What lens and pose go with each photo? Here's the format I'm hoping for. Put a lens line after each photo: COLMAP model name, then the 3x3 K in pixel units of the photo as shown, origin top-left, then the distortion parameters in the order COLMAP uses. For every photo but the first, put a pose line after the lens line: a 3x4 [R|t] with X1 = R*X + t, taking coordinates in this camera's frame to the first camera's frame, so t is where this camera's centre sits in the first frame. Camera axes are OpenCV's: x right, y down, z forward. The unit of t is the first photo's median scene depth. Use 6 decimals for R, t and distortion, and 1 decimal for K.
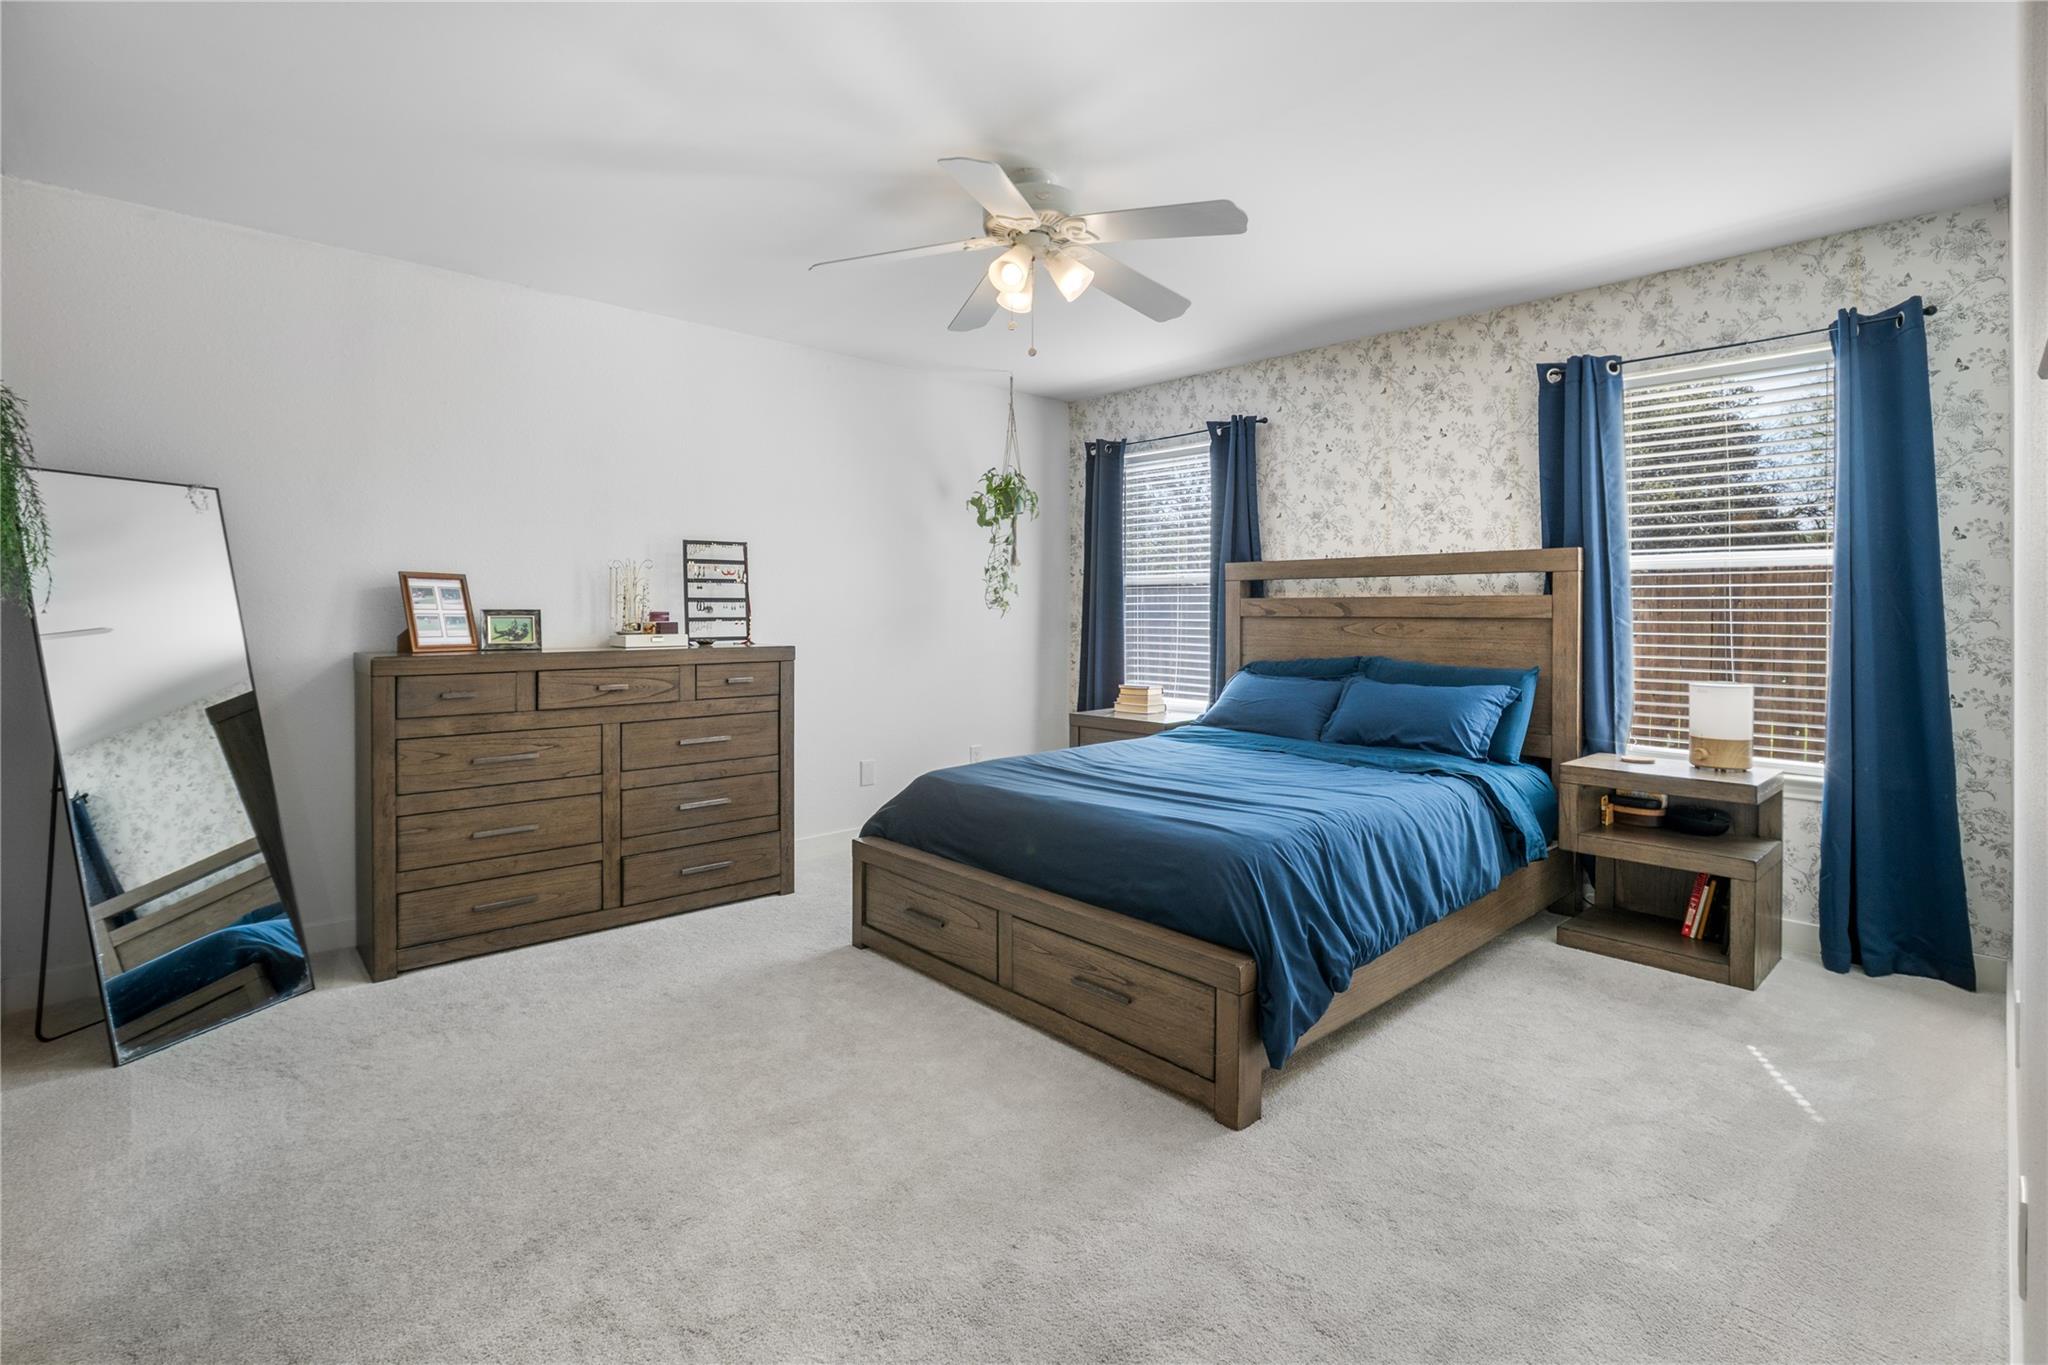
lens RADIAL K [[926.3, 0, 1015.3], [0, 926.3, 675.3], [0, 0, 1]] dist [-0.028744, 0.008878]
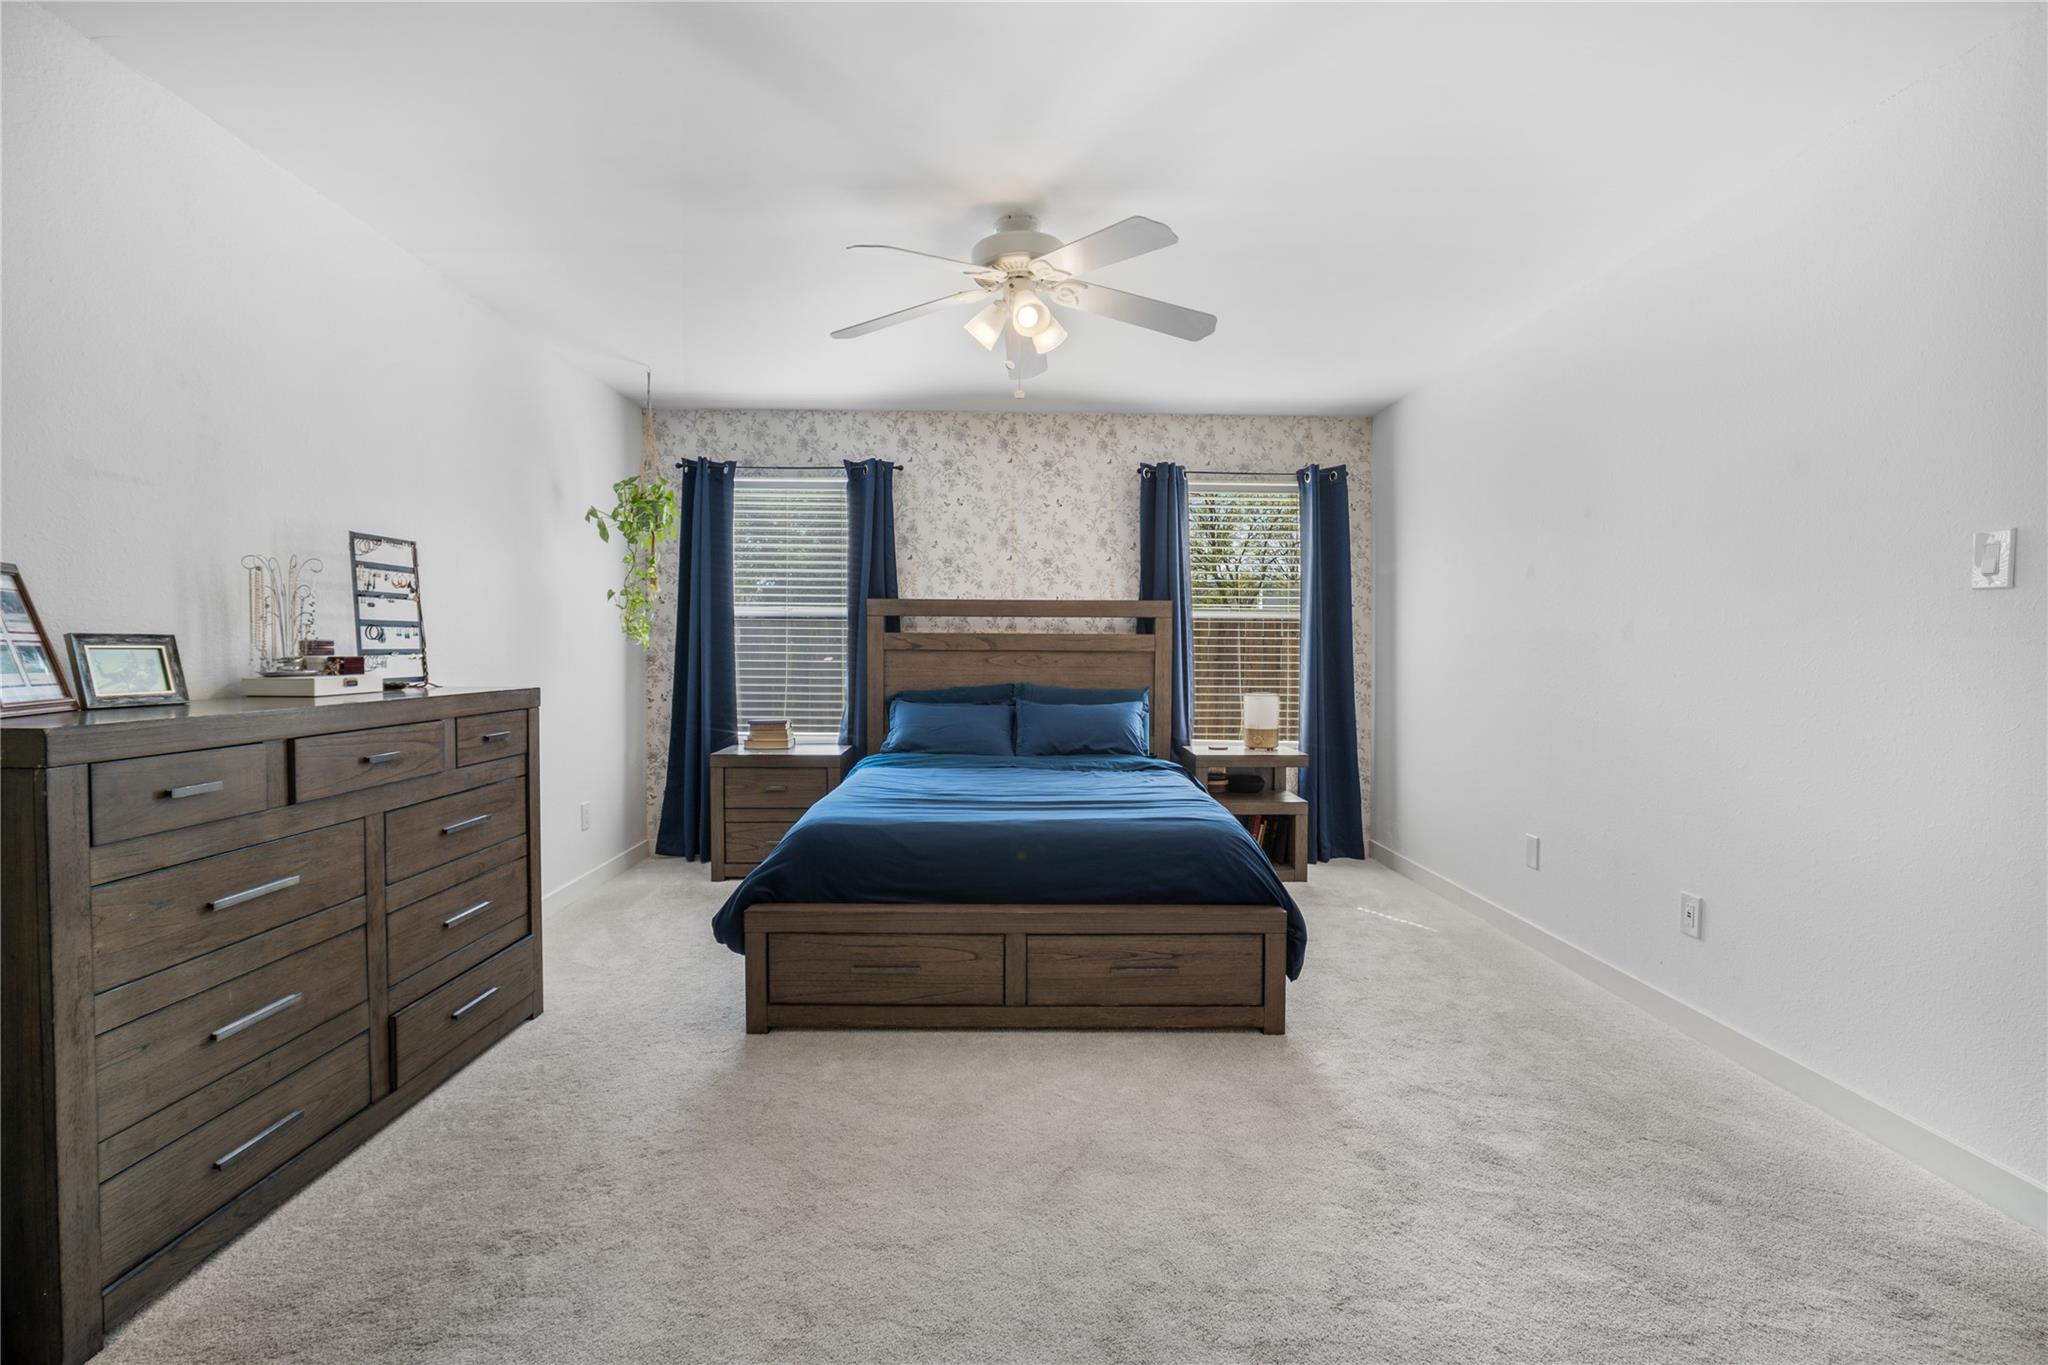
lens RADIAL K [[906.1, 0, 1024.3], [0, 906.1, 736.7], [0, 0, 1]] dist [-0.024857, 0.000271]
pose [[0.670439, -0.067843, 0.738857, -0.509569], [0.044179, 0.997694, 0.051522, -0.011960], [-0.740648, -0.001900, 0.671890, 0.211119]]
